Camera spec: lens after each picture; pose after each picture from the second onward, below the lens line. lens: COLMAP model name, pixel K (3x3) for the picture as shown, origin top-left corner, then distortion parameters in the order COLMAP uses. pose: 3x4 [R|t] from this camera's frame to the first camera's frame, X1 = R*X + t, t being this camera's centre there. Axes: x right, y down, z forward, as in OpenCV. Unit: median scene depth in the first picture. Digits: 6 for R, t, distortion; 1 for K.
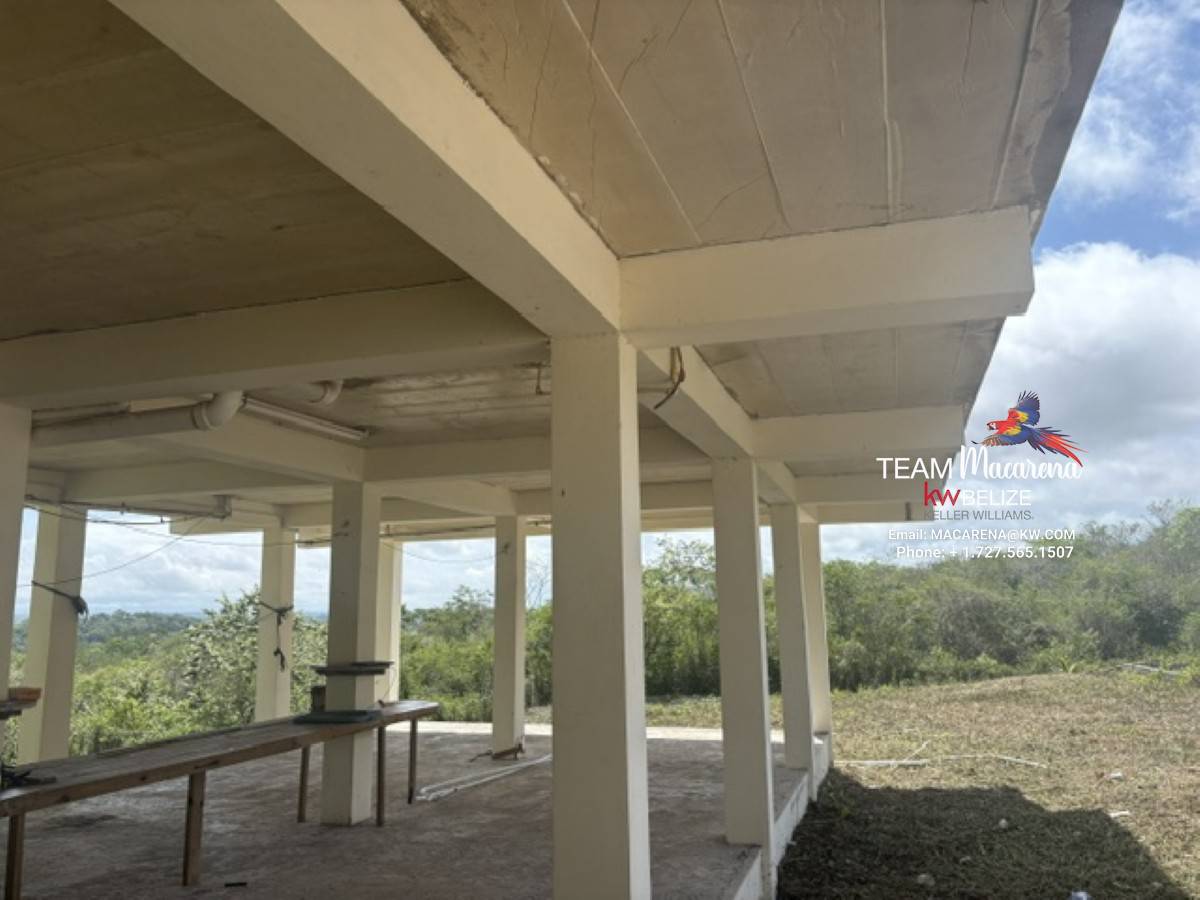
lens RADIAL K [[923.4, 0, 600.0], [0, 923.4, 450.0], [0, 0, 1]] dist [0.067343, -0.079907]
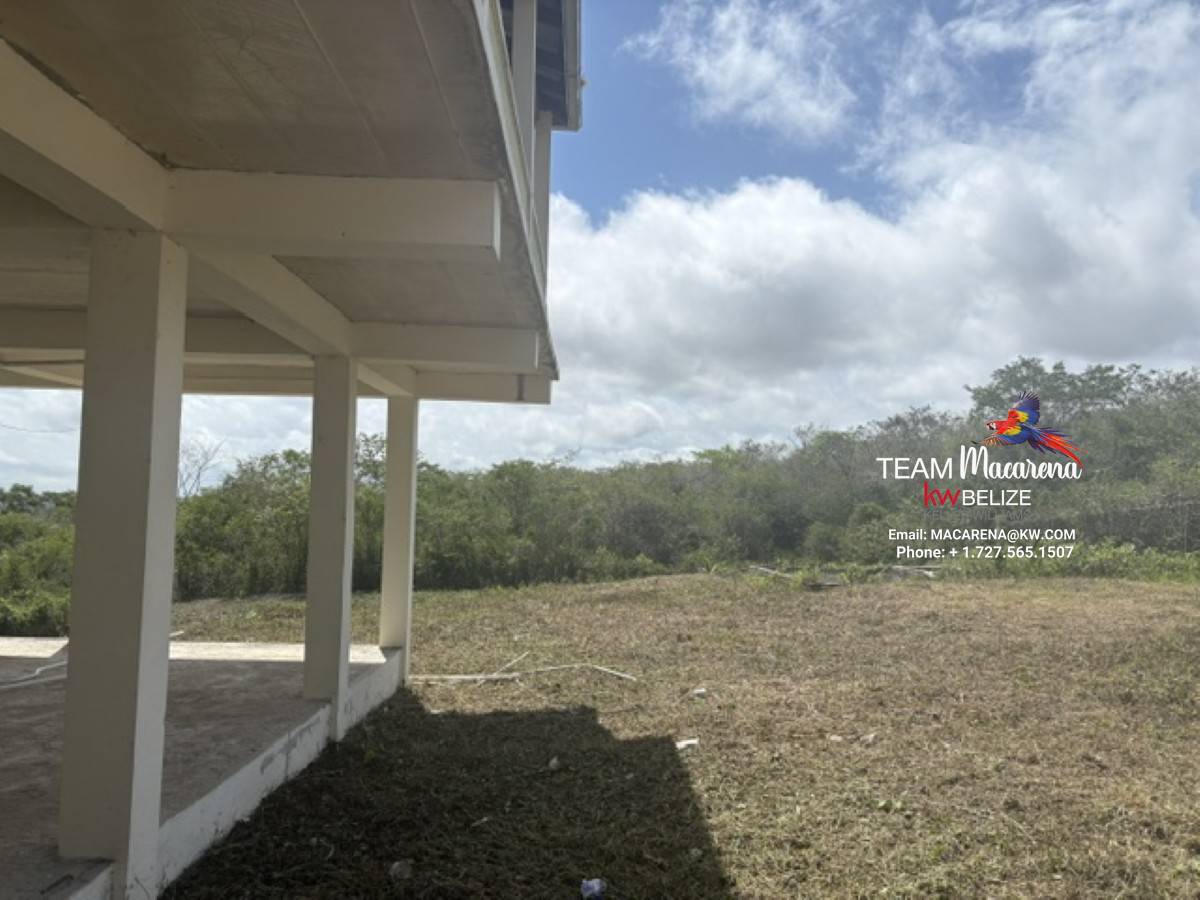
lens RADIAL K [[923.4, 0, 600.0], [0, 923.4, 450.0], [0, 0, 1]] dist [0.067343, -0.079907]
pose [[0.946788, 0.056650, 0.316835, 0.084632], [-0.090685, 0.991460, 0.093718, 0.021158], [-0.308820, -0.117463, 0.943839, 0.109684]]
